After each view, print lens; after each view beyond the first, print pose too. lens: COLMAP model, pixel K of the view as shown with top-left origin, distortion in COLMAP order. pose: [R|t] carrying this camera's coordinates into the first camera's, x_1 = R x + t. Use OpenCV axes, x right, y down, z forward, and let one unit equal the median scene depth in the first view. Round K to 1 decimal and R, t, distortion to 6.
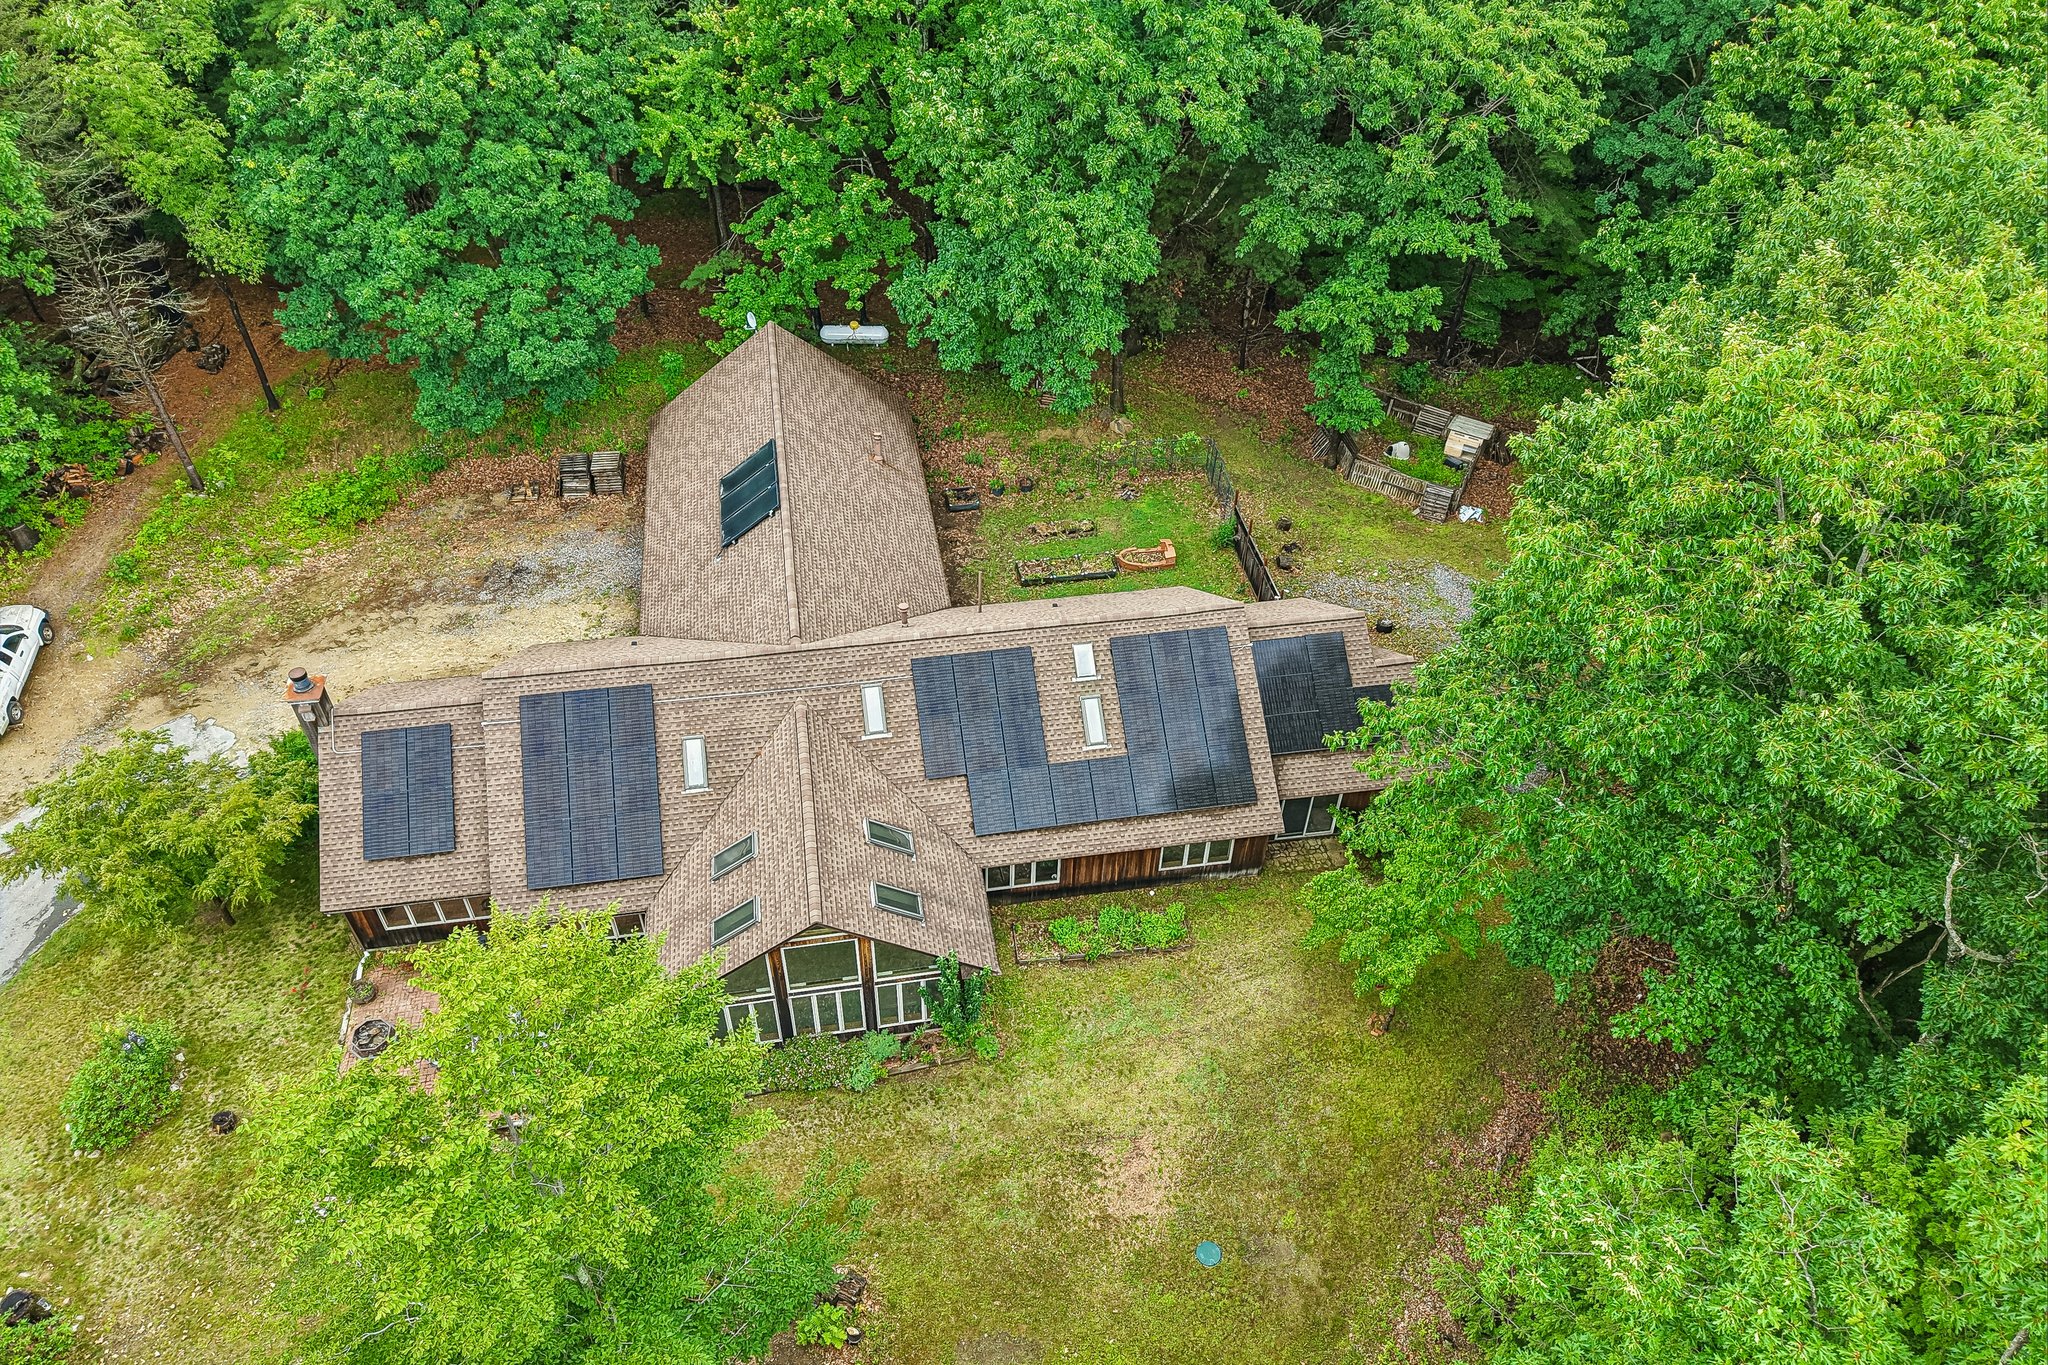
lens RADIAL K [[1381.0, 0, 1020.8], [0, 1381.0, 676.6], [0, 0, 1]] dist [0.036589, -0.045465]
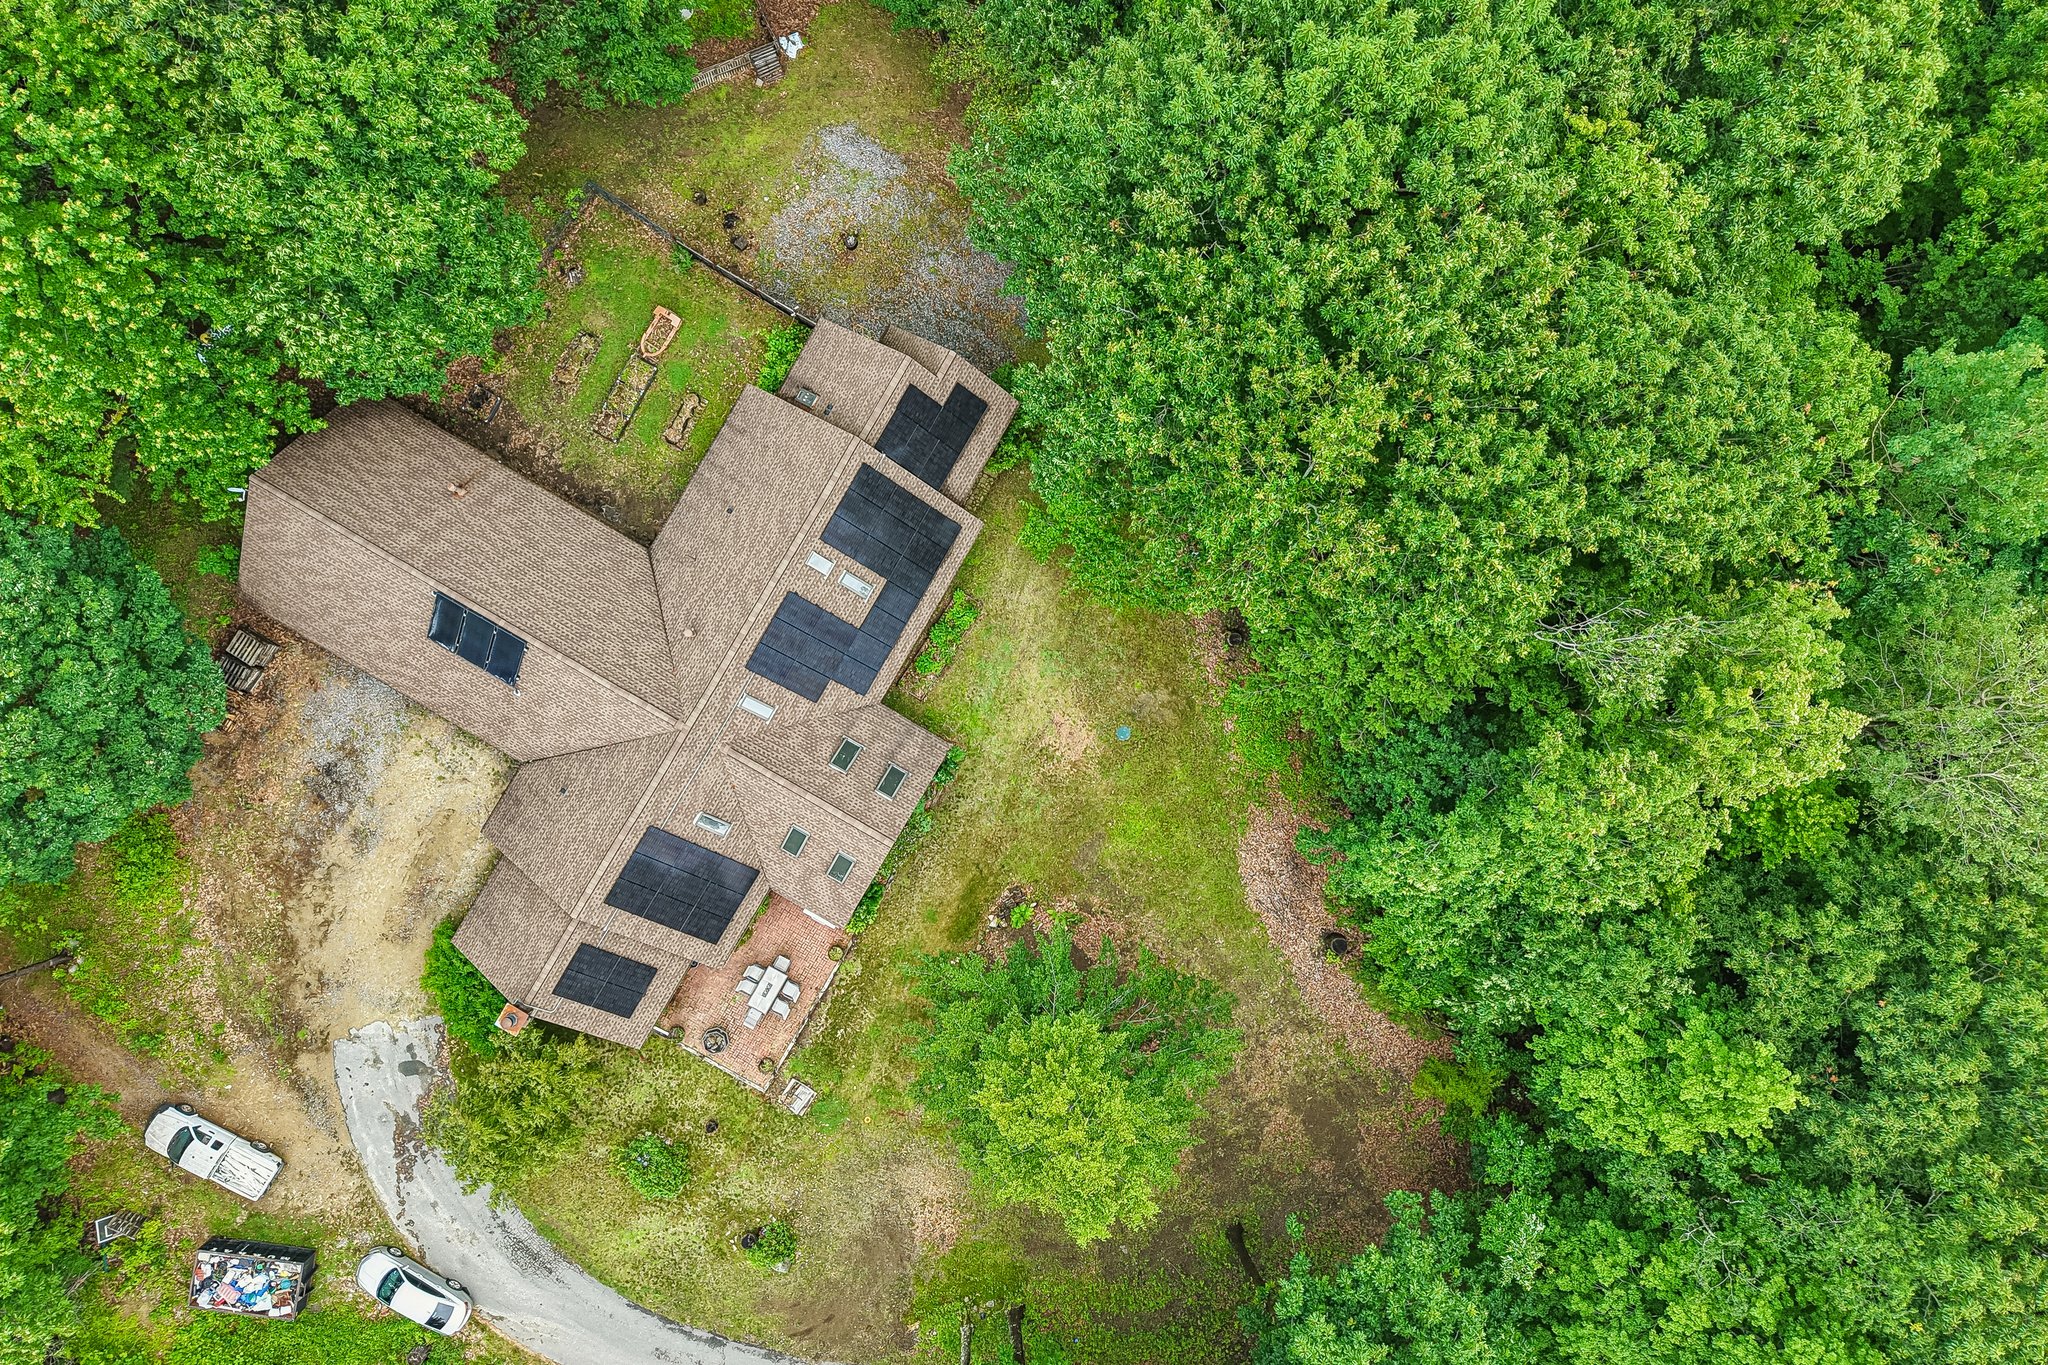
lens RADIAL K [[1381.0, 0, 1024.2], [0, 1381.0, 690.6], [0, 0, 1]] dist [0.036589, -0.045465]
pose [[0.643322, -0.765588, -0.003269, 0.078448], [0.501311, 0.418016, 0.757595, -0.822465], [-0.578640, -0.489017, 0.652716, -0.068219]]
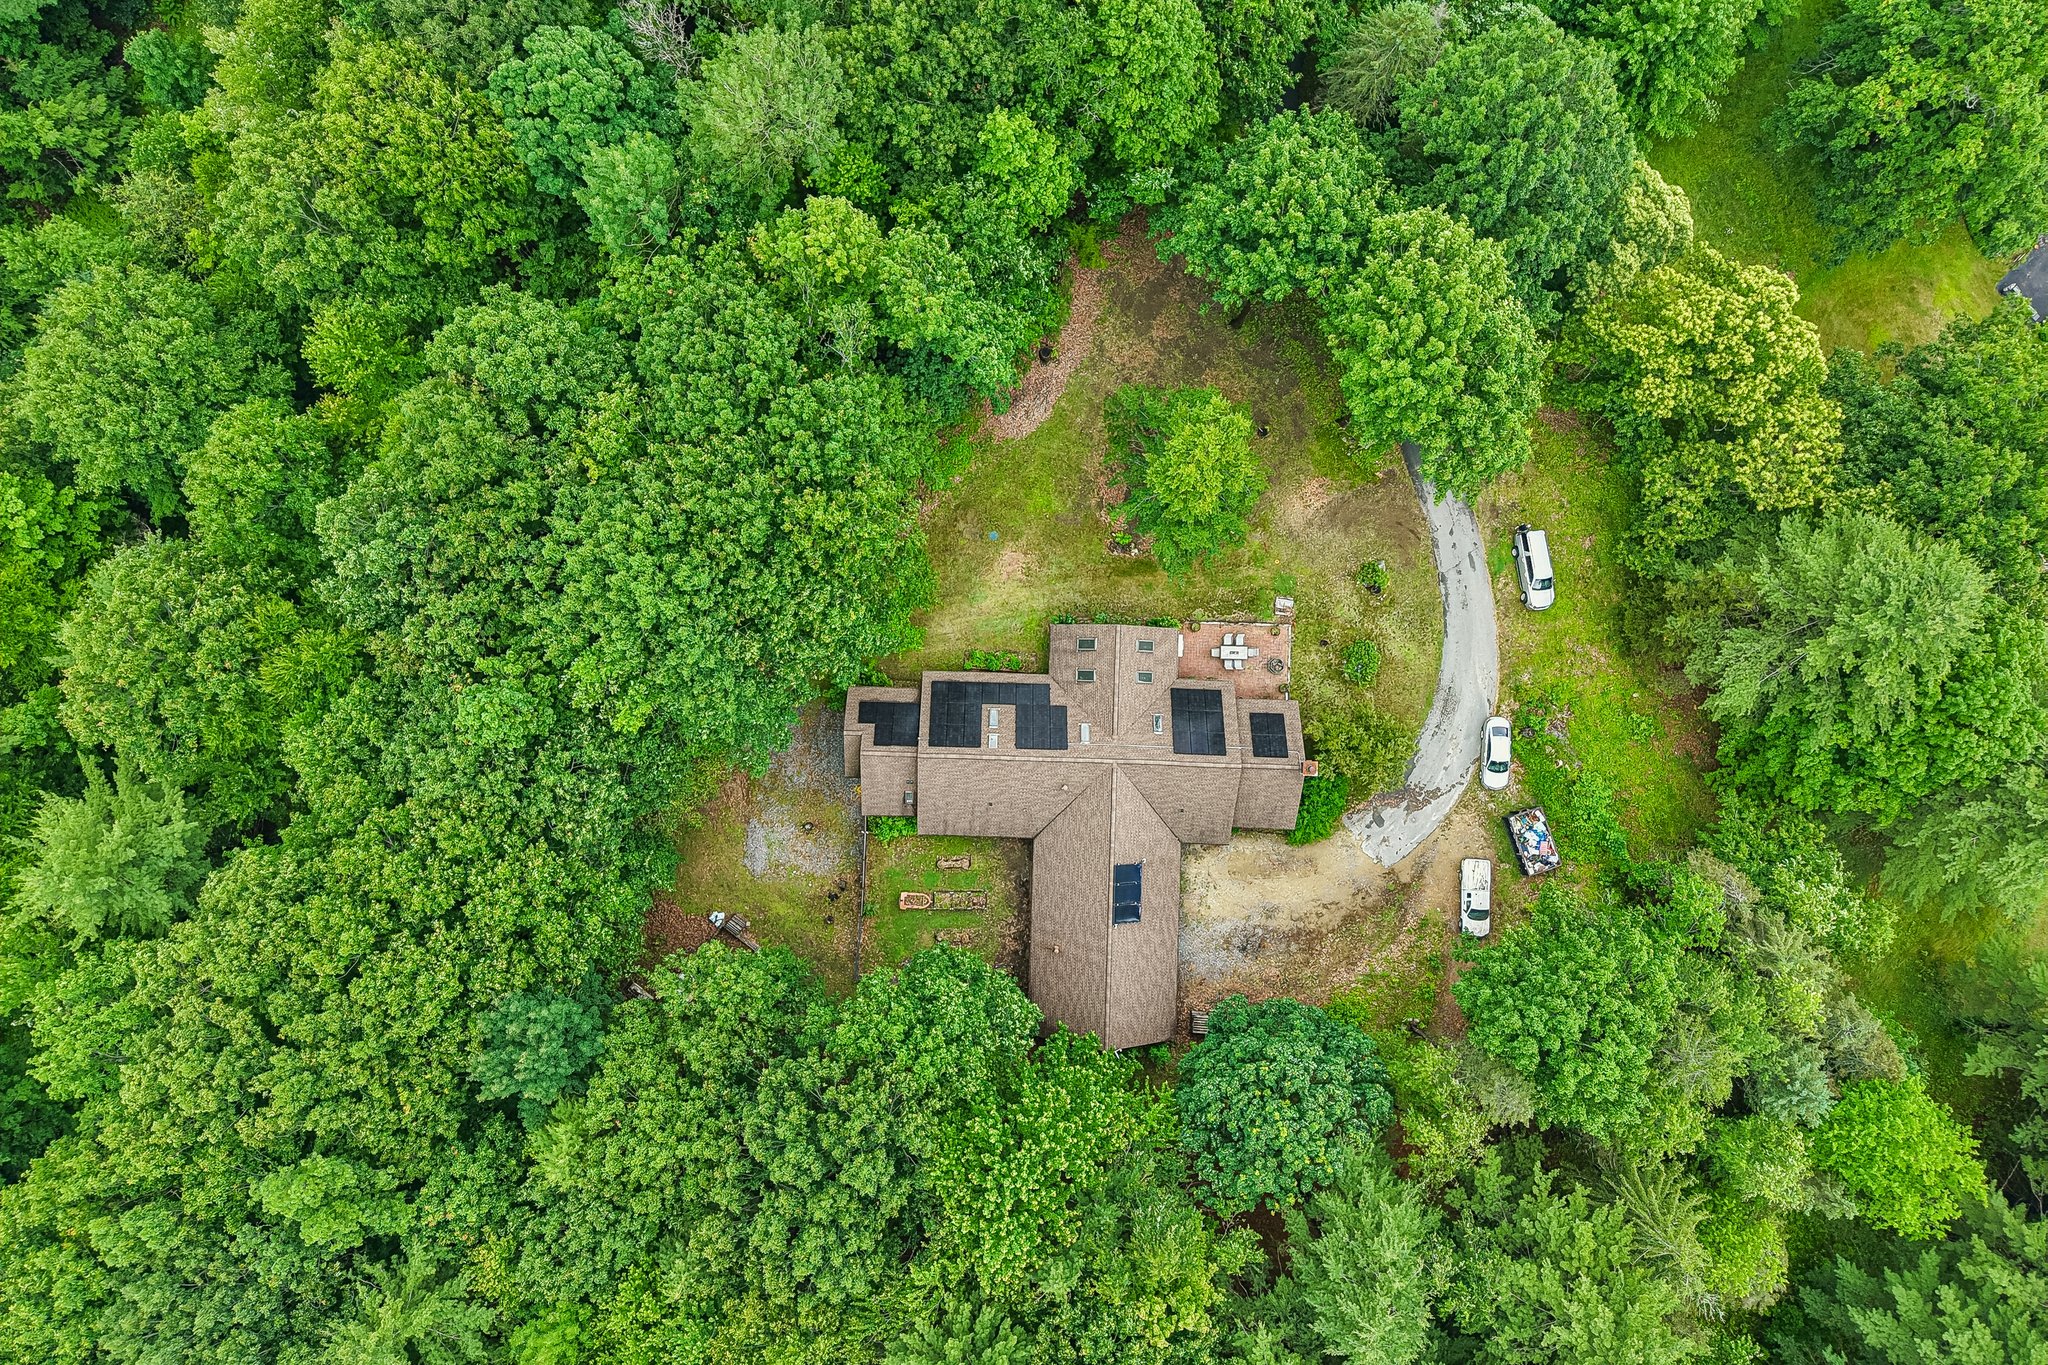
lens RADIAL K [[1381.0, 0, 1012.8], [0, 1381.0, 675.3], [0, 0, 1]] dist [0.036589, -0.045465]
pose [[-0.979251, -0.199567, -0.035234, 0.108322], [0.106411, -0.654331, 0.748684, -1.533748], [-0.172467, 0.729400, 0.661990, -0.570123]]
